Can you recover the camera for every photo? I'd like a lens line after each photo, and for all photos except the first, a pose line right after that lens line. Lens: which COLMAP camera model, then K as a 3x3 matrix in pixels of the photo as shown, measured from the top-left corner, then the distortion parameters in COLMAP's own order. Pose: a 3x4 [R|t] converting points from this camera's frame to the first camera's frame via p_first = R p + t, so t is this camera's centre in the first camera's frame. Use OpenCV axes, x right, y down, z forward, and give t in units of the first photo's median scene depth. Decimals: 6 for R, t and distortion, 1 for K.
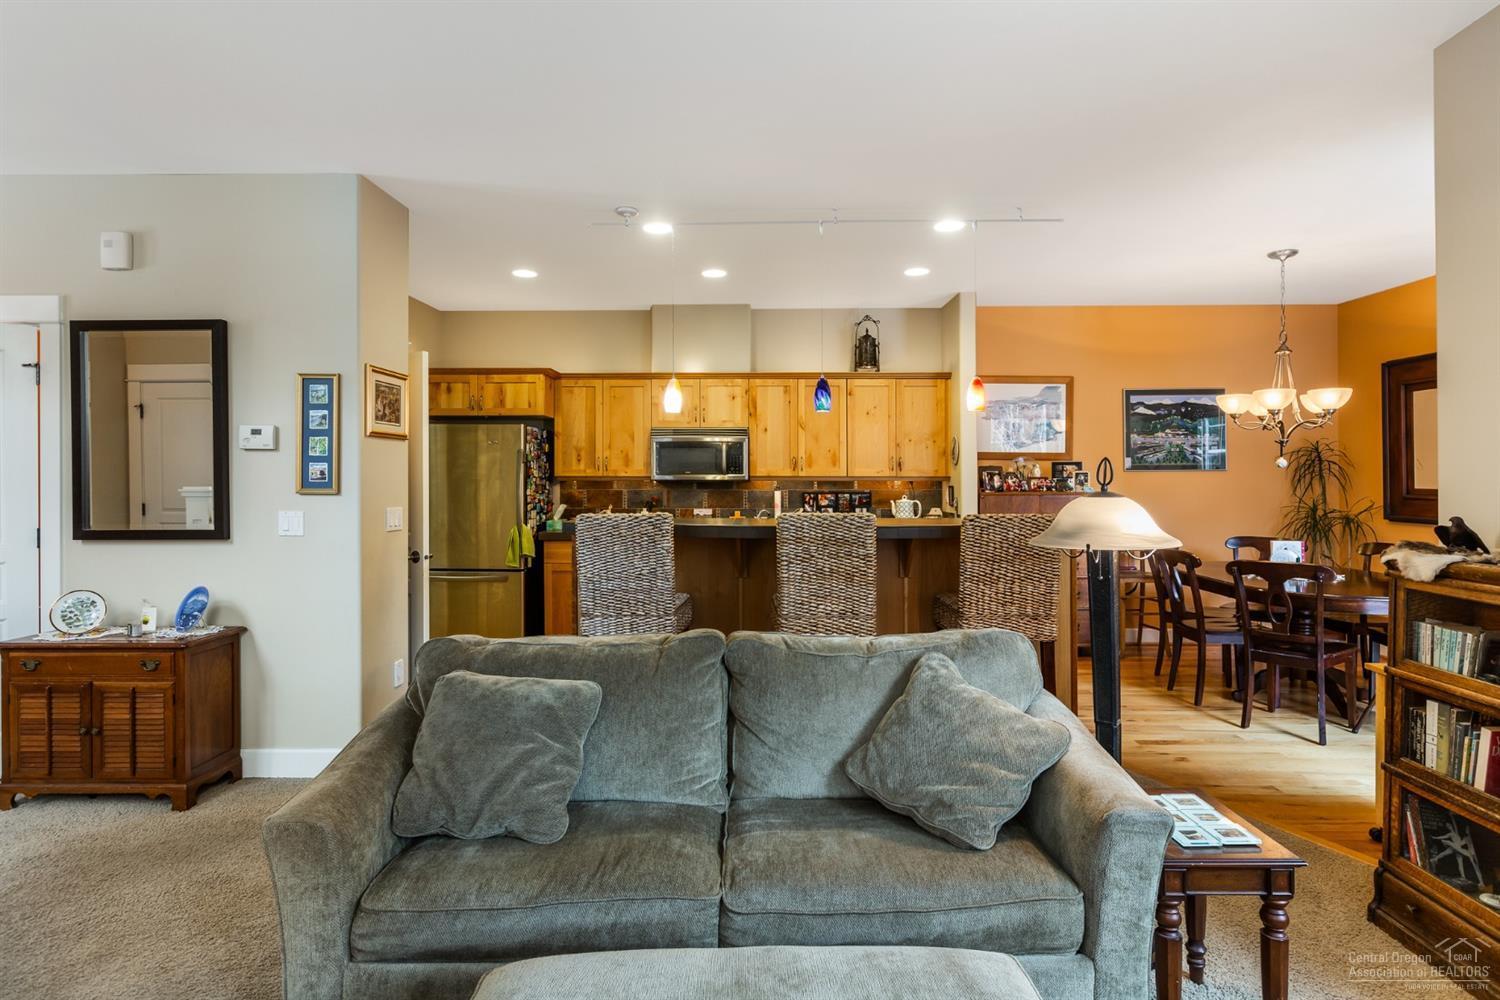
lens RADIAL K [[826.8, 0, 750.7], [0, 826.8, 472.5], [0, 0, 1]] dist [-0.000912, 0.000007]
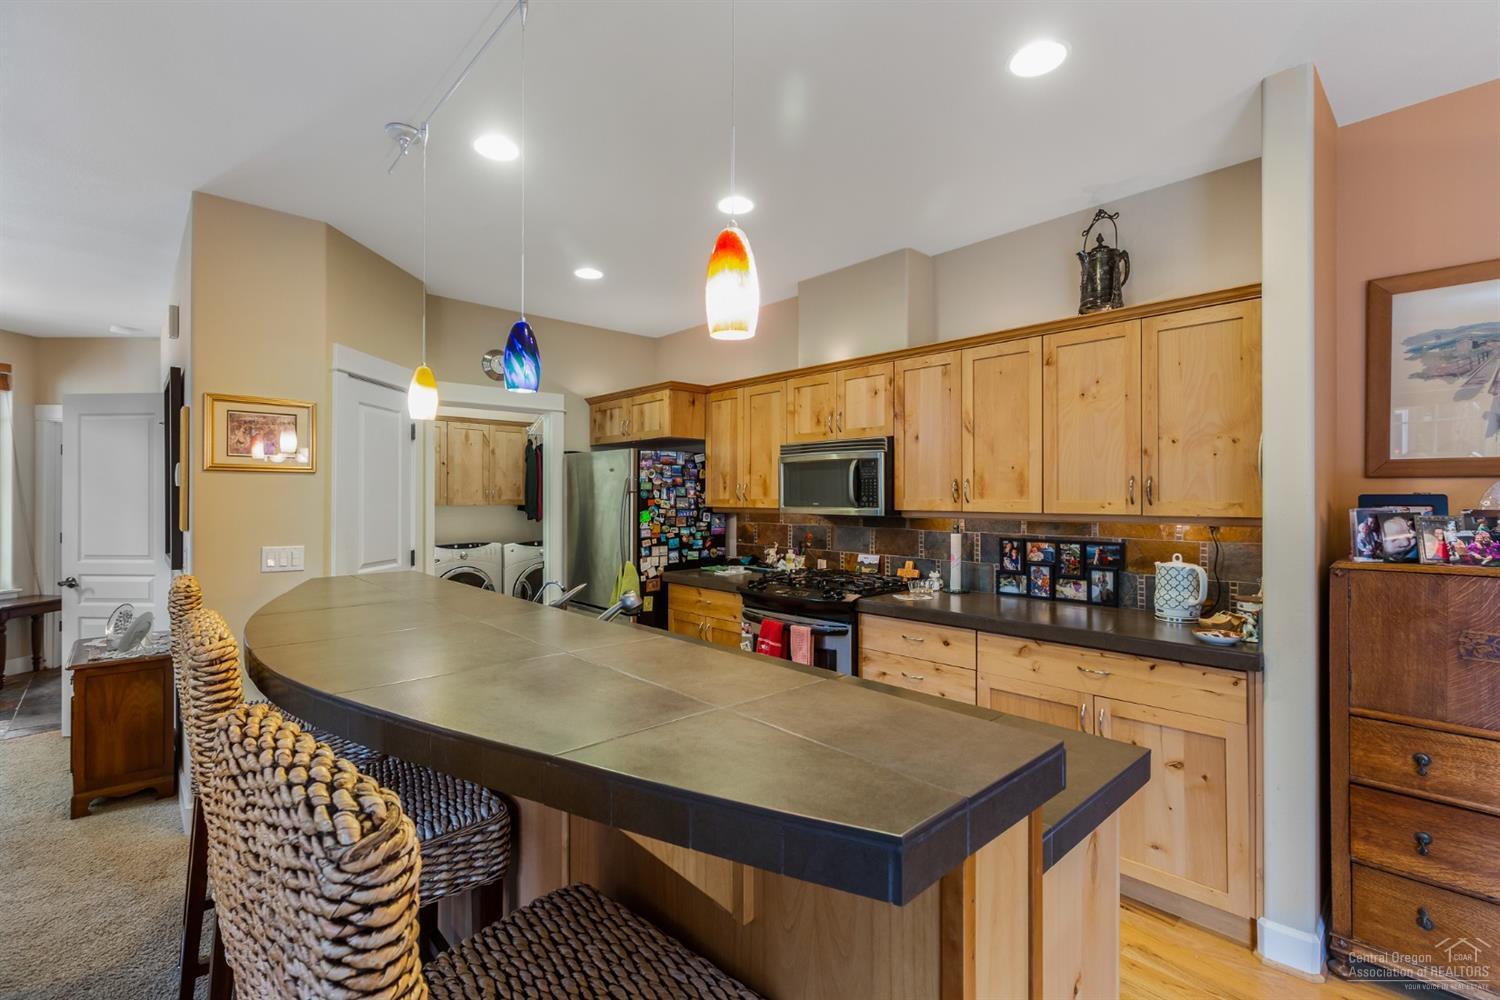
lens RADIAL K [[684.4, 0, 729.4], [0, 684.4, 497.5], [0, 0, 1]] dist [-0.000578, -0.000012]
pose [[0.691017, 0.001199, -0.722838, 0.299606], [0.003550, 0.999981, 0.005052, -0.009022], [0.722830, -0.006056, 0.691000, 0.534791]]
